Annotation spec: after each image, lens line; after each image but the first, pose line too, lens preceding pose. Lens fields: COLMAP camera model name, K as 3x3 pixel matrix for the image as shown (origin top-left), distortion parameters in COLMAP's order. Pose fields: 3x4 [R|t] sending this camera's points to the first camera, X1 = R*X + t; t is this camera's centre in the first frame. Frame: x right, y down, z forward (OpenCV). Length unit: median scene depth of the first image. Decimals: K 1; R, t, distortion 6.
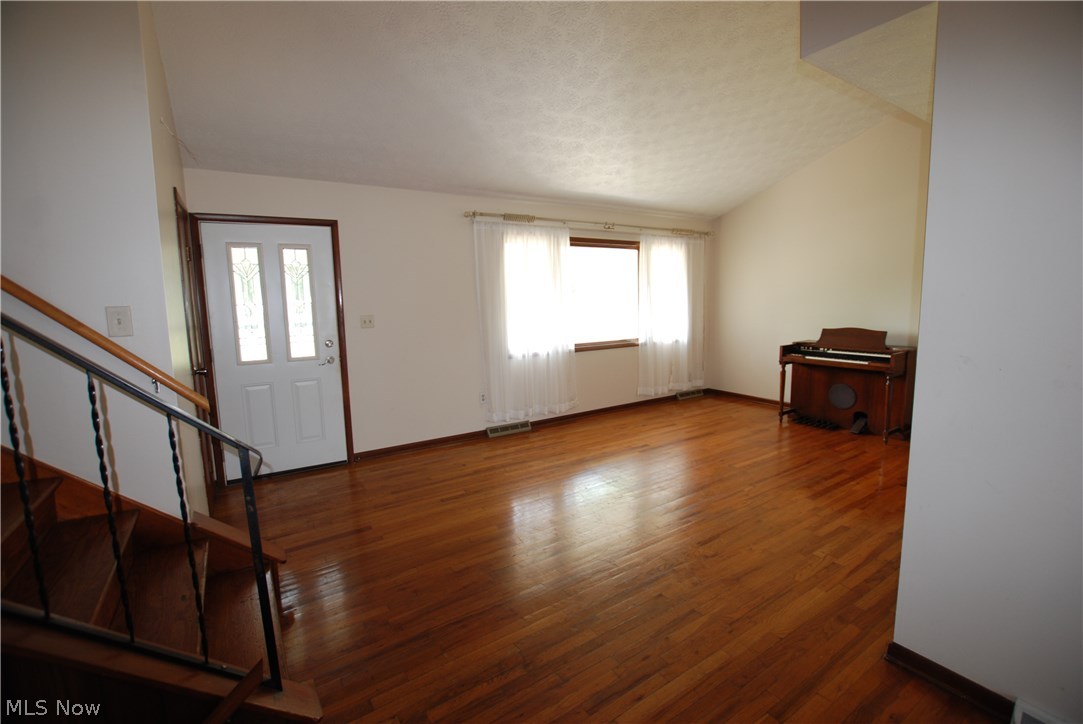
lens RADIAL K [[480.9, 0, 545.1], [0, 480.9, 362.3], [0, 0, 1]] dist [-0.022735, 0.001969]
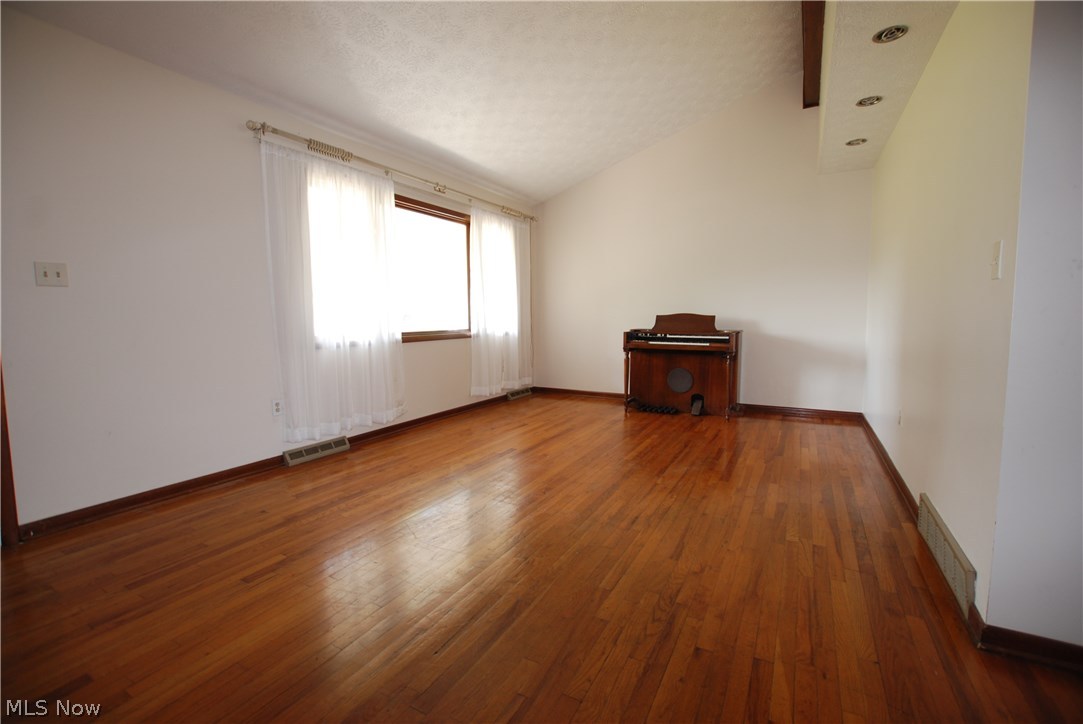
lens RADIAL K [[480.9, 0, 543.0], [0, 480.9, 355.6], [0, 0, 1]] dist [-0.022735, 0.001969]
pose [[0.880057, -0.022057, 0.474356, -0.115524], [0.048357, 0.997891, -0.043313, 0.048579], [-0.472400, 0.061056, 0.879267, 0.235847]]
